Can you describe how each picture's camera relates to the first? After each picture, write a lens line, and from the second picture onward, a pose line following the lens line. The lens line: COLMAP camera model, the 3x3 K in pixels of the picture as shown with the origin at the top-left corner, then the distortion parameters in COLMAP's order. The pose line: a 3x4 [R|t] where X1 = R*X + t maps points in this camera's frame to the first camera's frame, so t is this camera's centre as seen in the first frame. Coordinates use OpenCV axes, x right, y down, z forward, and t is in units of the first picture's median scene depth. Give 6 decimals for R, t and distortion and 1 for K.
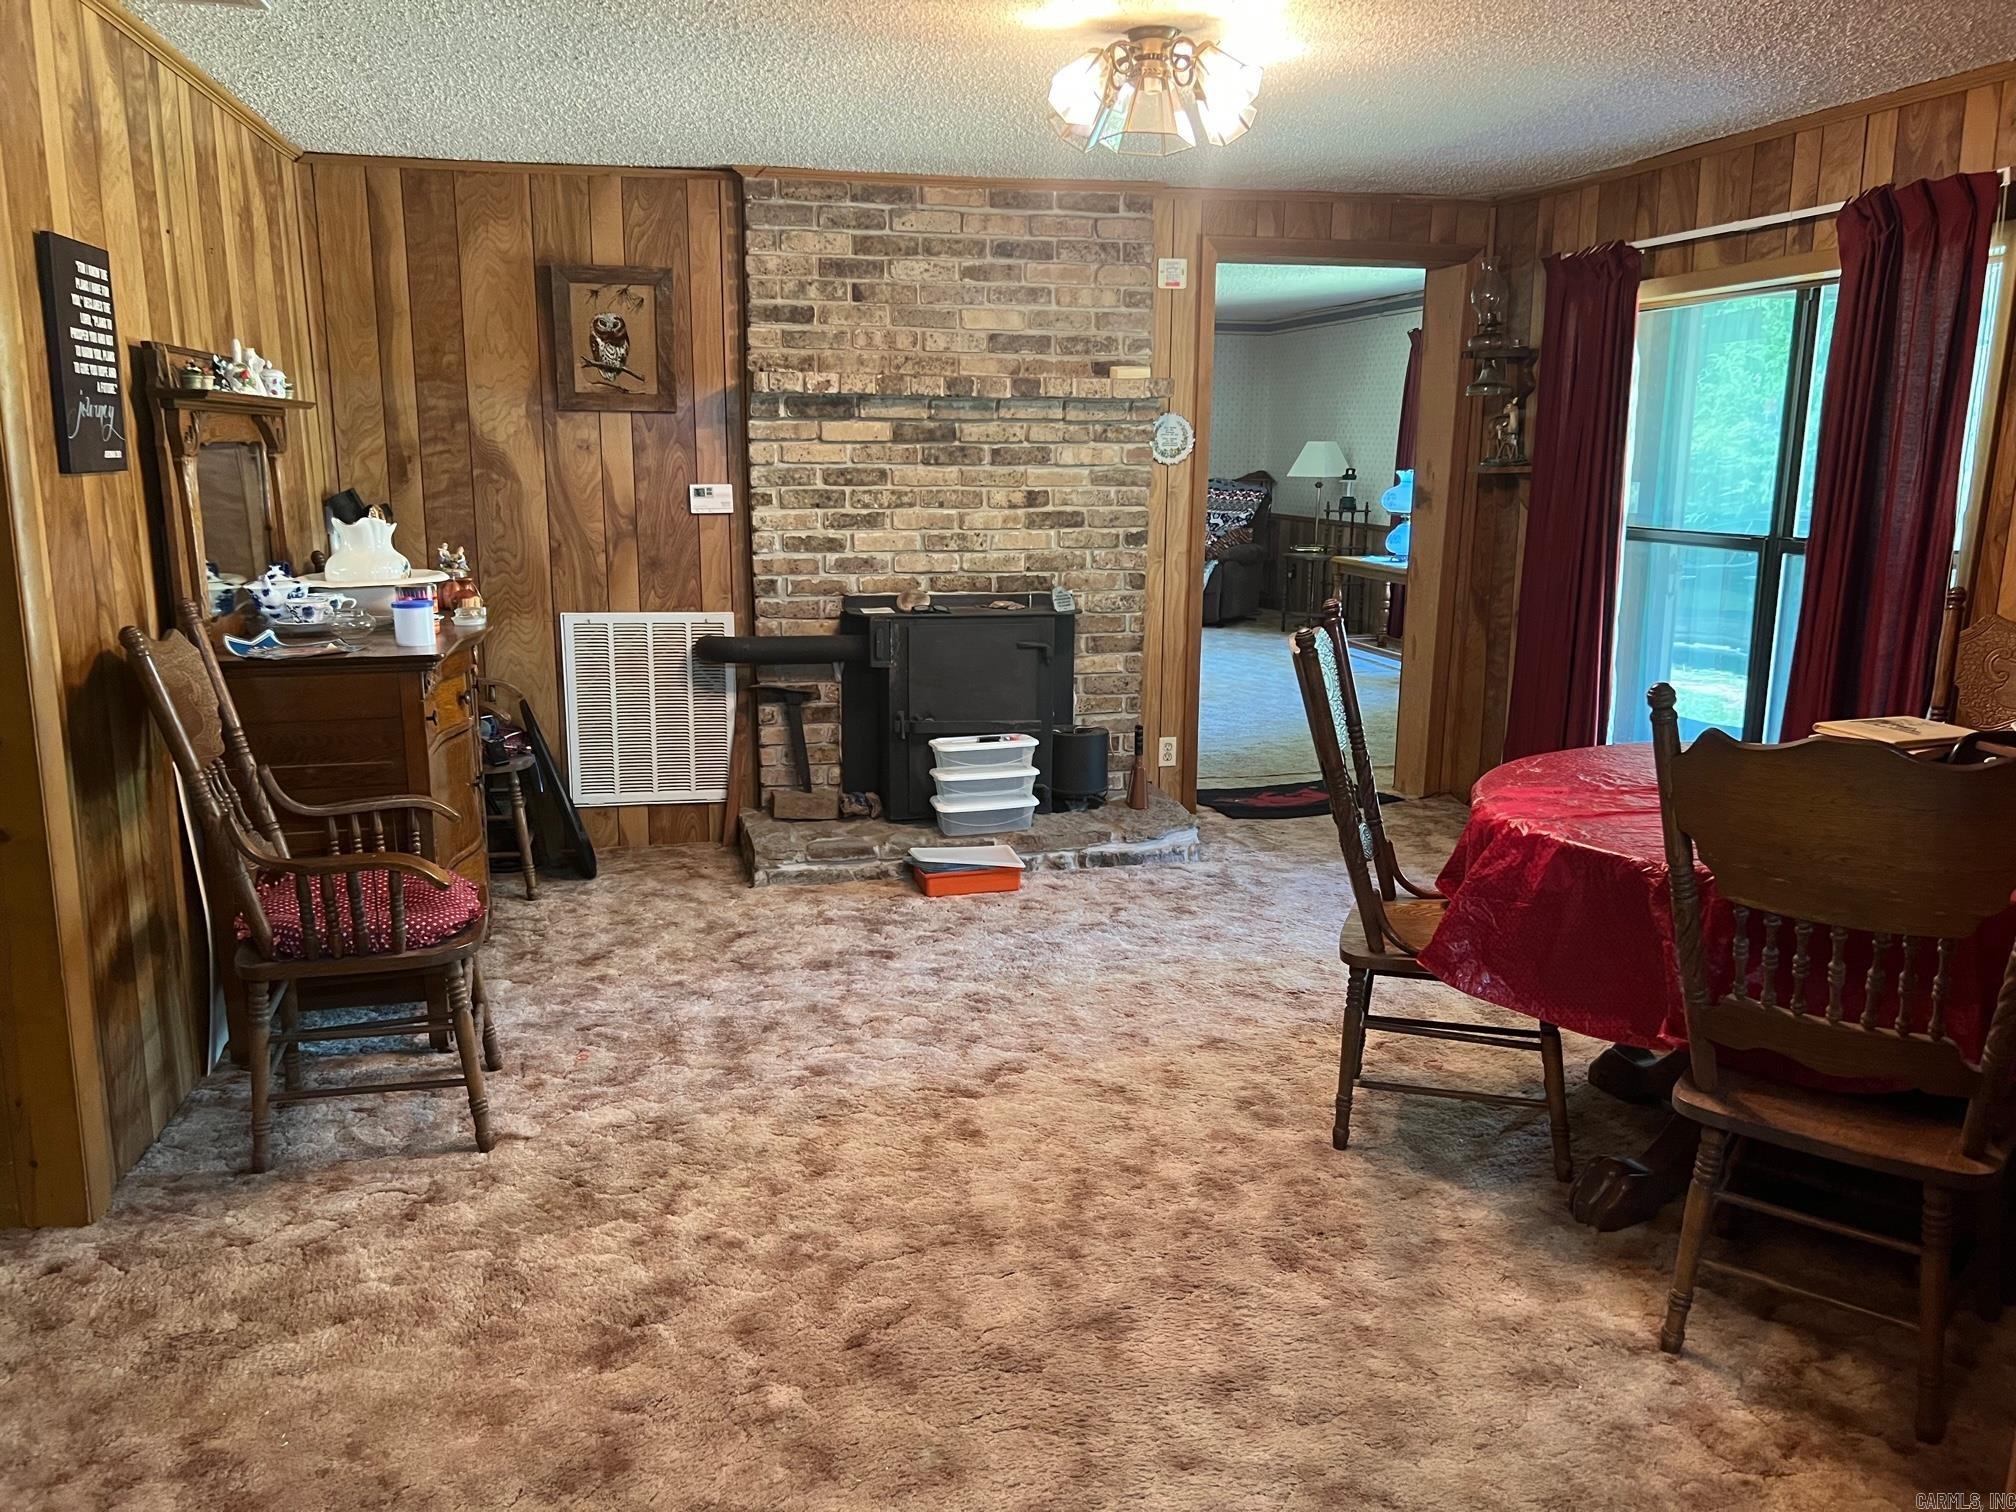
lens RADIAL K [[1557.5, 0, 1008.0], [0, 1557.5, 756.0], [0, 0, 1]] dist [0.164089, -0.265765]
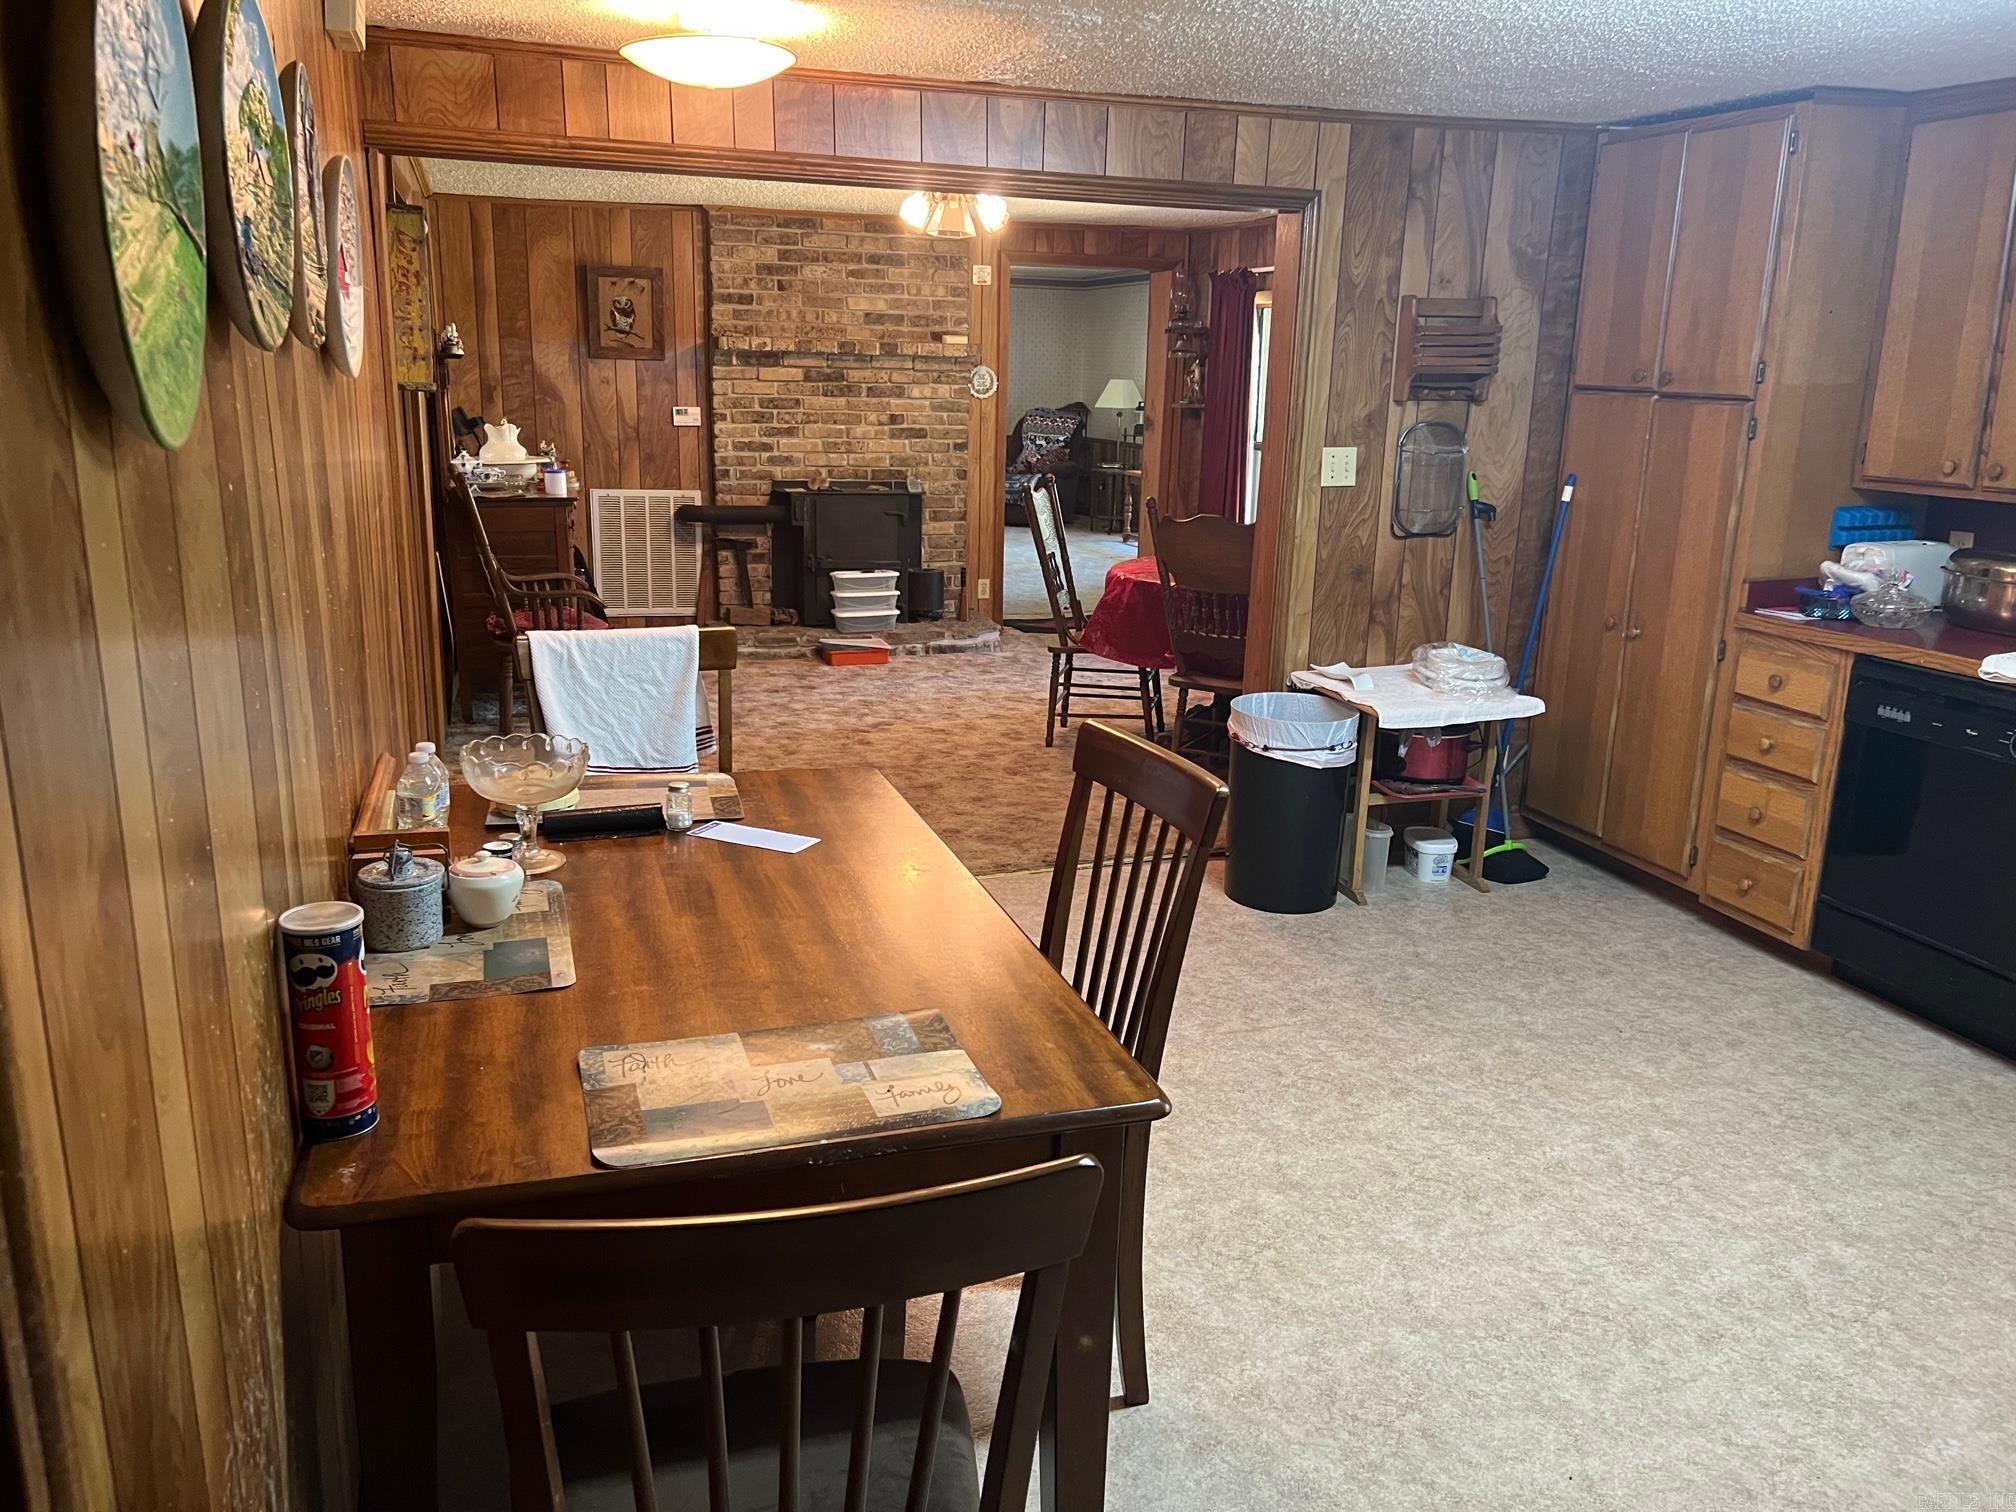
lens RADIAL K [[1557.5, 0, 1008.0], [0, 1557.5, 756.0], [0, 0, 1]] dist [0.164089, -0.265765]
pose [[0.996111, -0.006894, 0.087836, -0.011023], [0.002939, 0.998979, 0.045081, 0.104654], [-0.088057, -0.044647, 0.995114, -0.605880]]
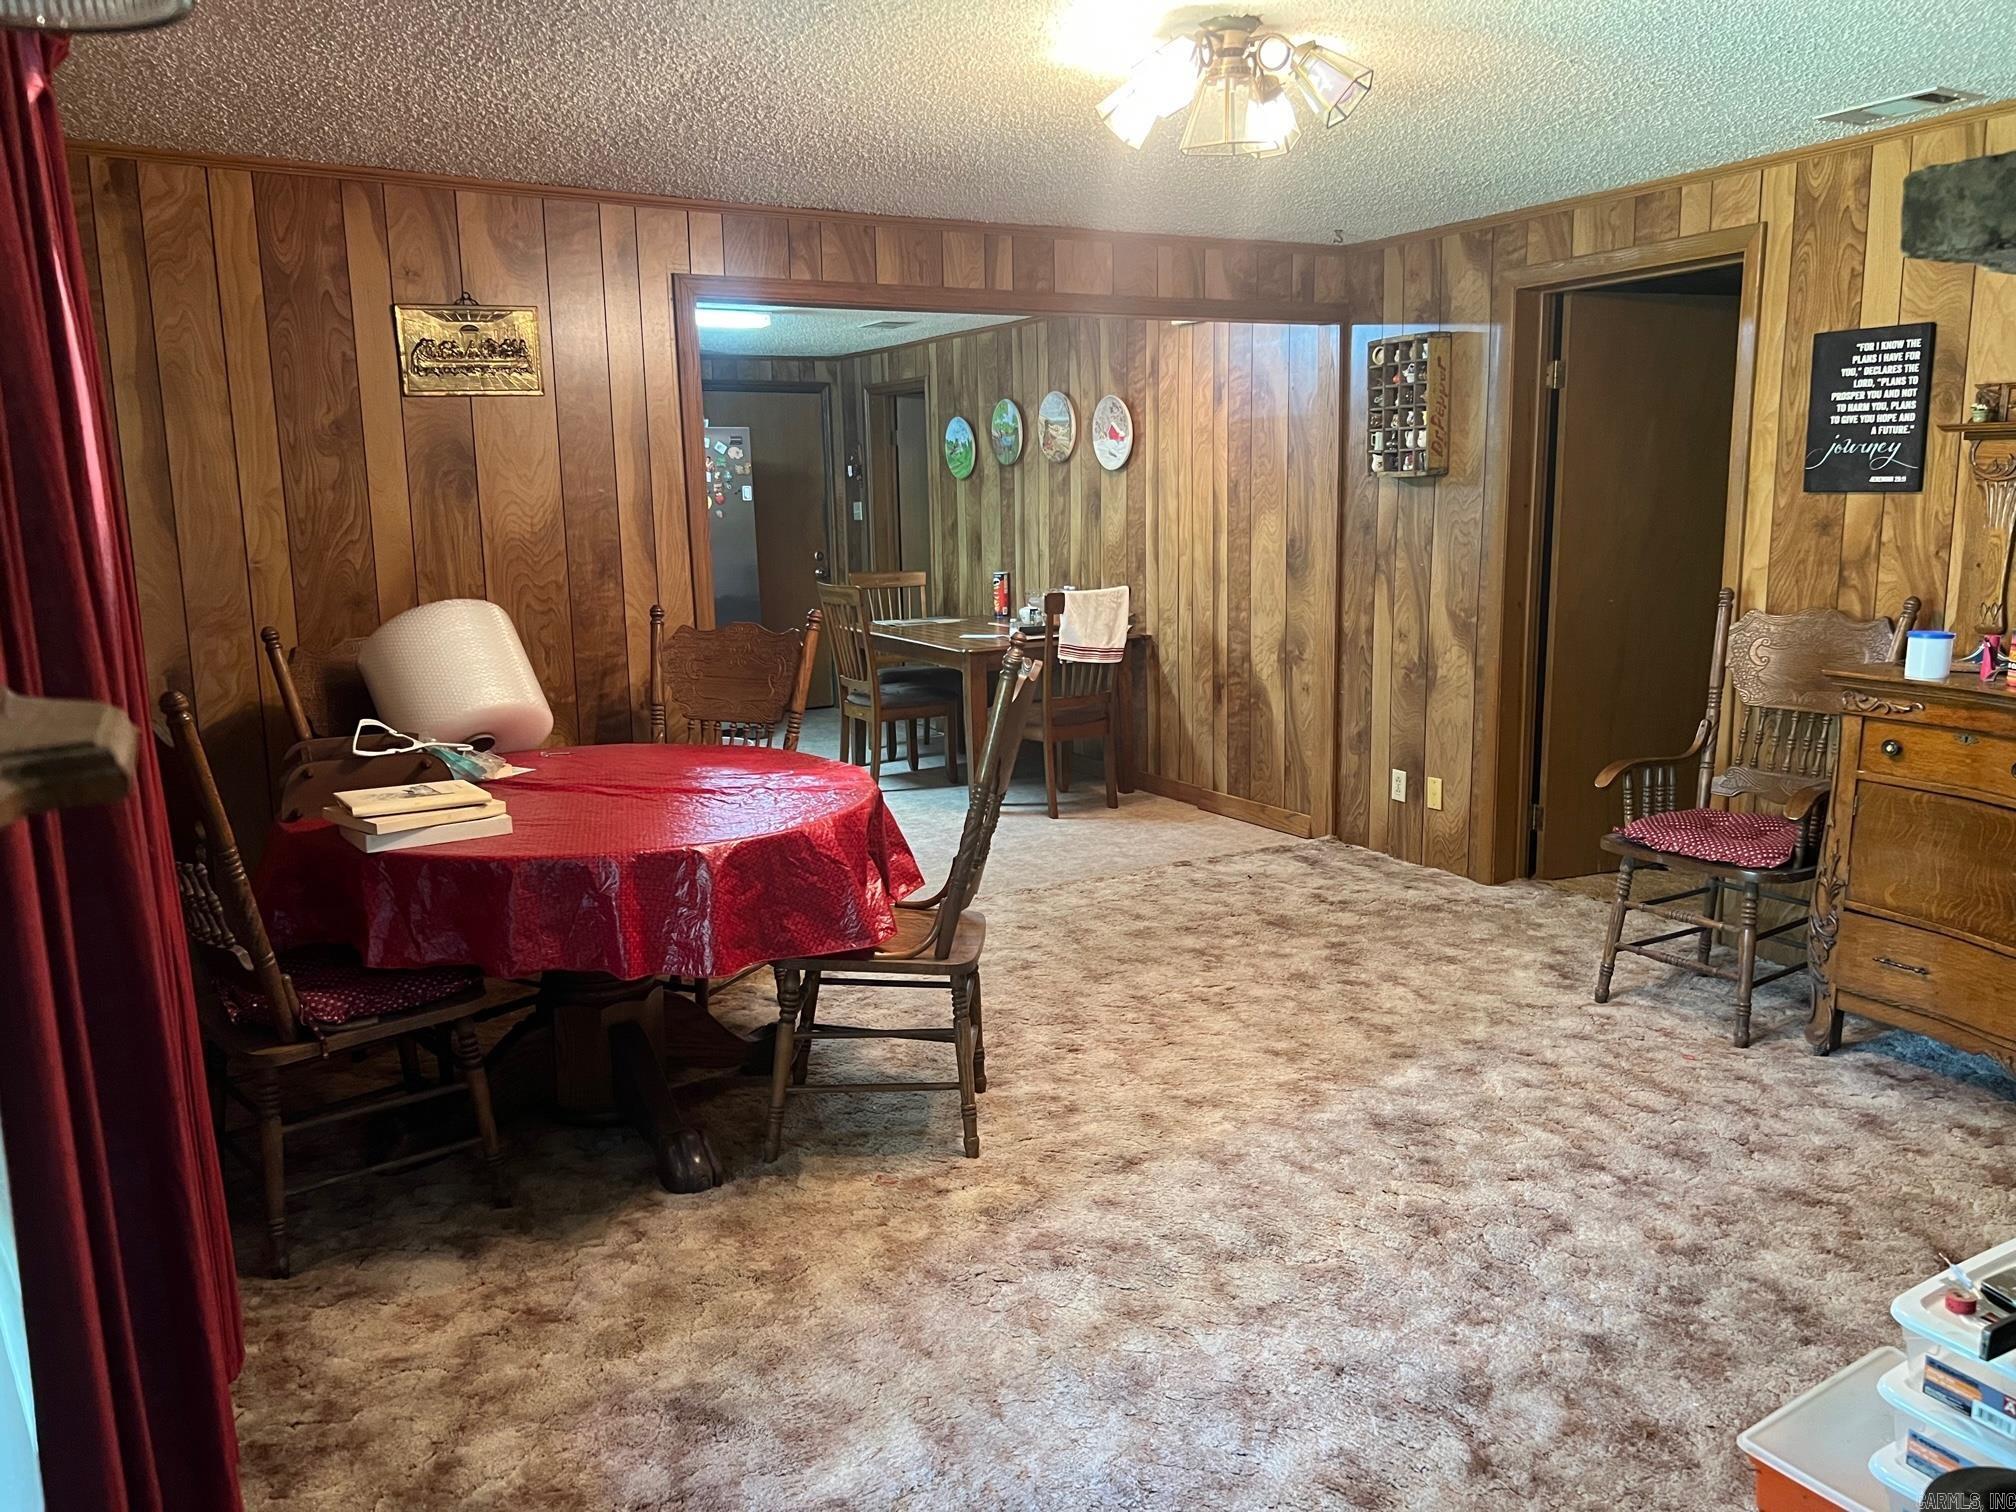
lens RADIAL K [[1511.9, 0, 1008.0], [0, 1511.9, 756.0], [0, 0, 1]] dist [0.004414, 0.001590]
pose [[-0.964231, 0.060989, -0.257952, 0.283537], [-0.038395, 0.930769, 0.363586, -0.235989], [0.262269, 0.360485, -0.895135, 1.174792]]
